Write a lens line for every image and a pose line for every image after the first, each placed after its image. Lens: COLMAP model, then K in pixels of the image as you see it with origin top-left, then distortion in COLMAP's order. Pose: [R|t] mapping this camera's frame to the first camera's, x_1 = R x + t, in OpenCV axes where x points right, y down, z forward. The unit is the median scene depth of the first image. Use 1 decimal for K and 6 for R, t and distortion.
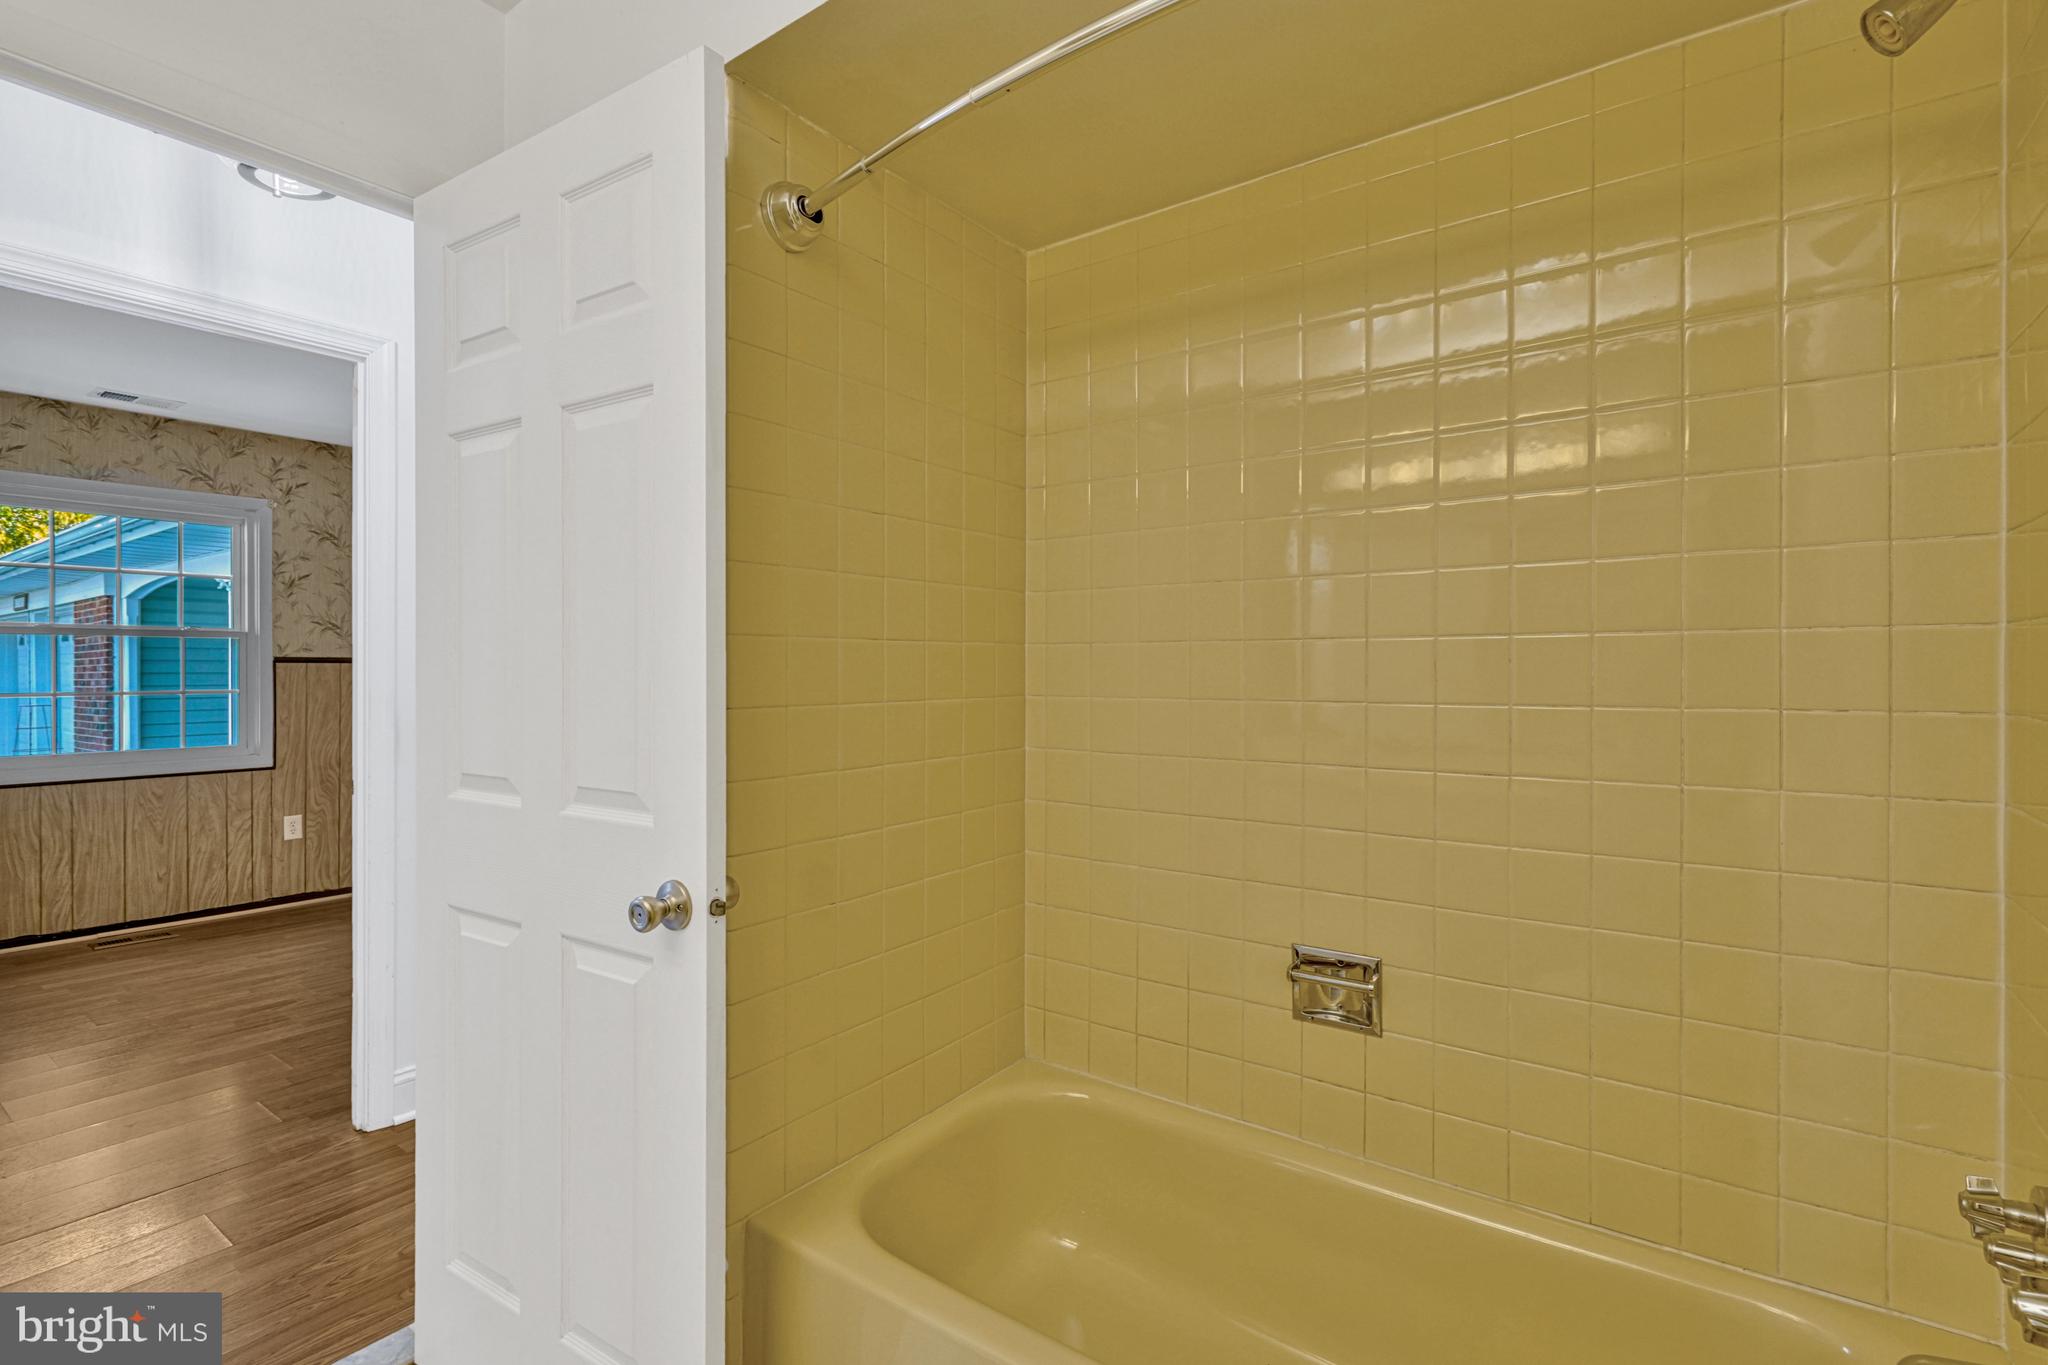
lens RADIAL K [[964.2, 0, 1017.4], [0, 964.2, 661.2], [0, 0, 1]] dist [0.001543, -0.000587]
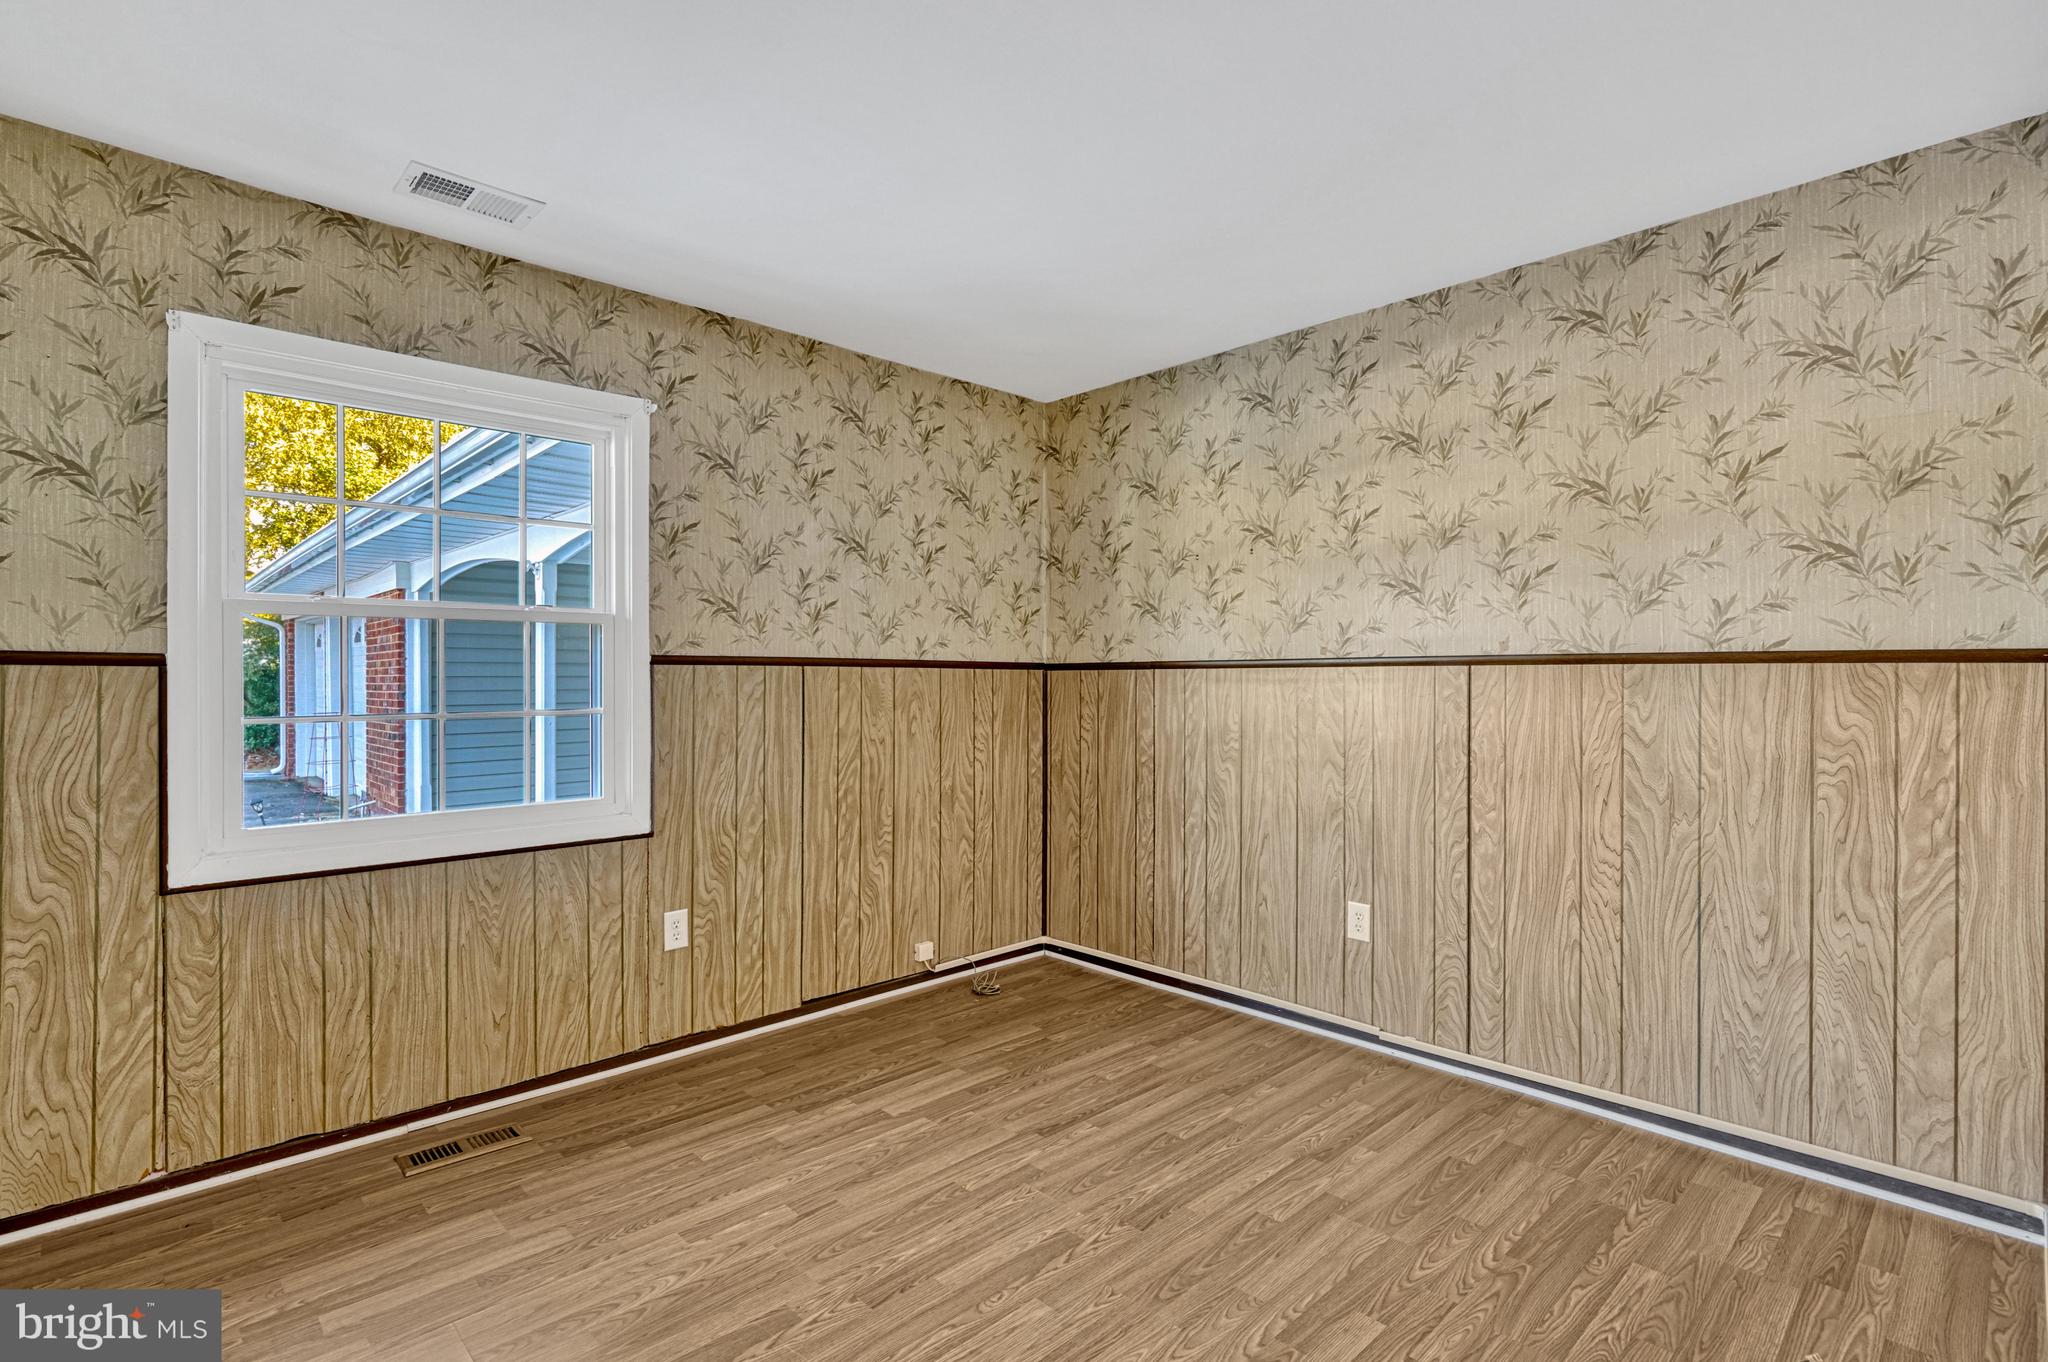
lens RADIAL K [[964.2, 0, 1017.4], [0, 964.2, 659.7], [0, 0, 1]] dist [0.001543, -0.000587]
pose [[0.984152, -0.002405, -0.177311, -0.440987], [0.001958, 0.999994, -0.002692, 0.000709], [0.177316, 0.002302, 0.984151, 0.444630]]
